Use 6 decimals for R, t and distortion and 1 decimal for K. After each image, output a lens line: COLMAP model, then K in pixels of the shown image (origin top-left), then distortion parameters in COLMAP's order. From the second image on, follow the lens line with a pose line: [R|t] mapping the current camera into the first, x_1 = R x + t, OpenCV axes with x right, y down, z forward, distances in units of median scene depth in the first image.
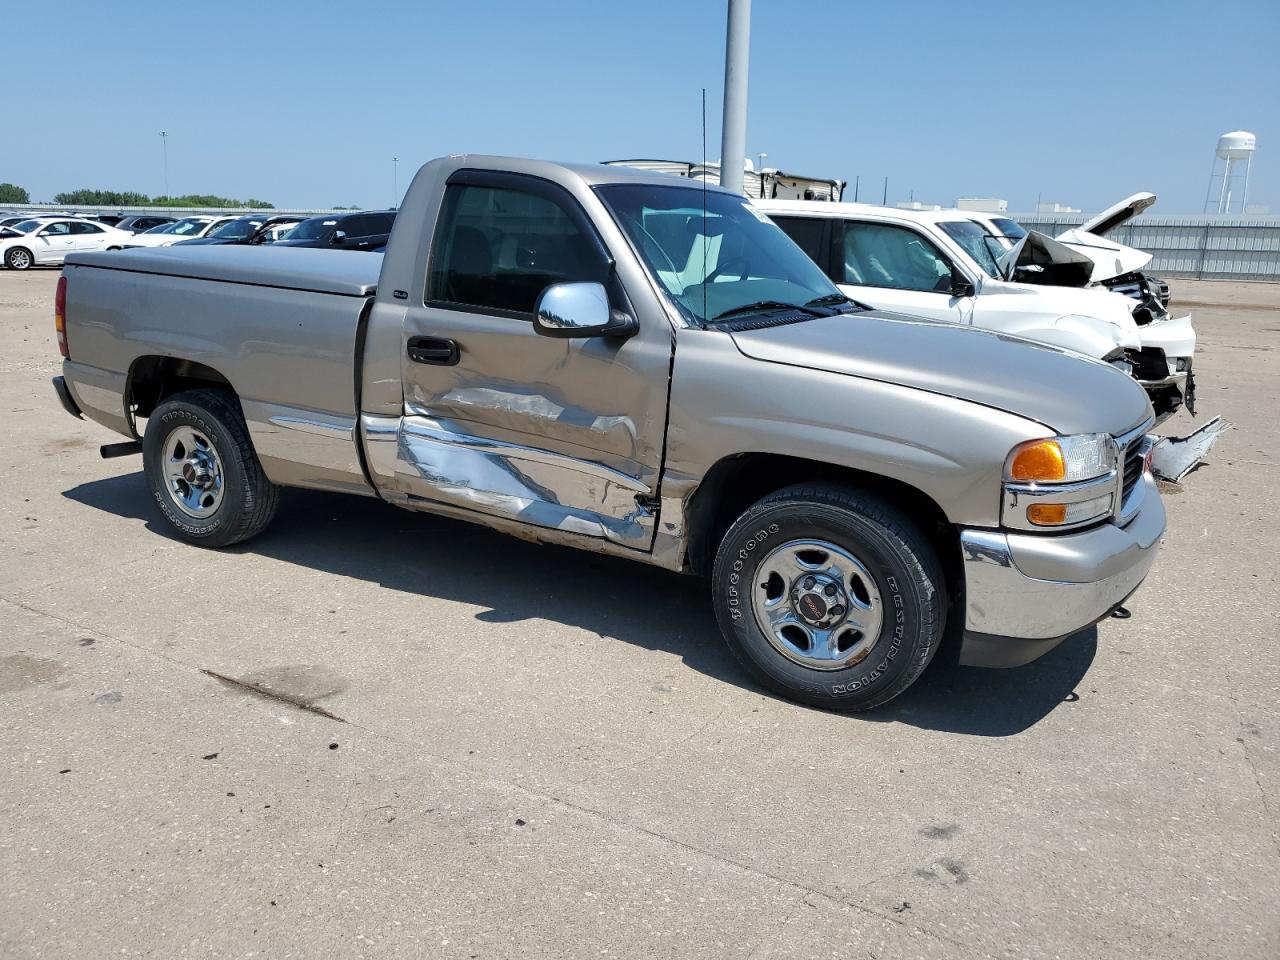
lens RADIAL K [[1021.7, 0, 640.0], [0, 1021.7, 480.0], [0, 0, 1]] dist [0.020821, -0.018559]
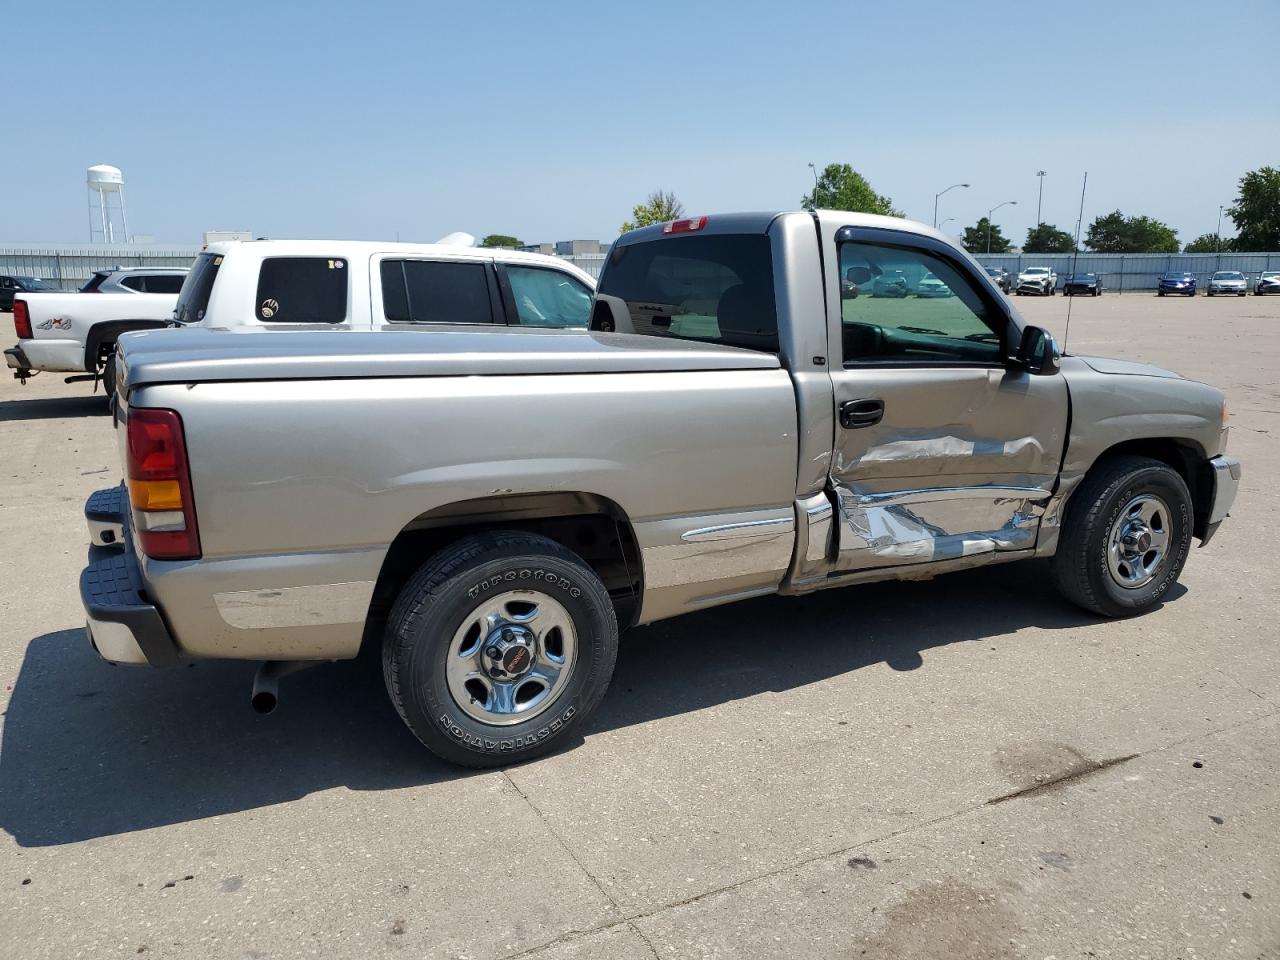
lens RADIAL K [[1021.7, 0, 640.0], [0, 1021.7, 480.0], [0, 0, 1]] dist [0.020821, -0.018559]
pose [[0.523696, -0.197250, 0.828755, -1.119102], [0.219430, 0.971233, 0.092502, -0.201190], [-0.823161, 0.133411, 0.551913, 0.655406]]
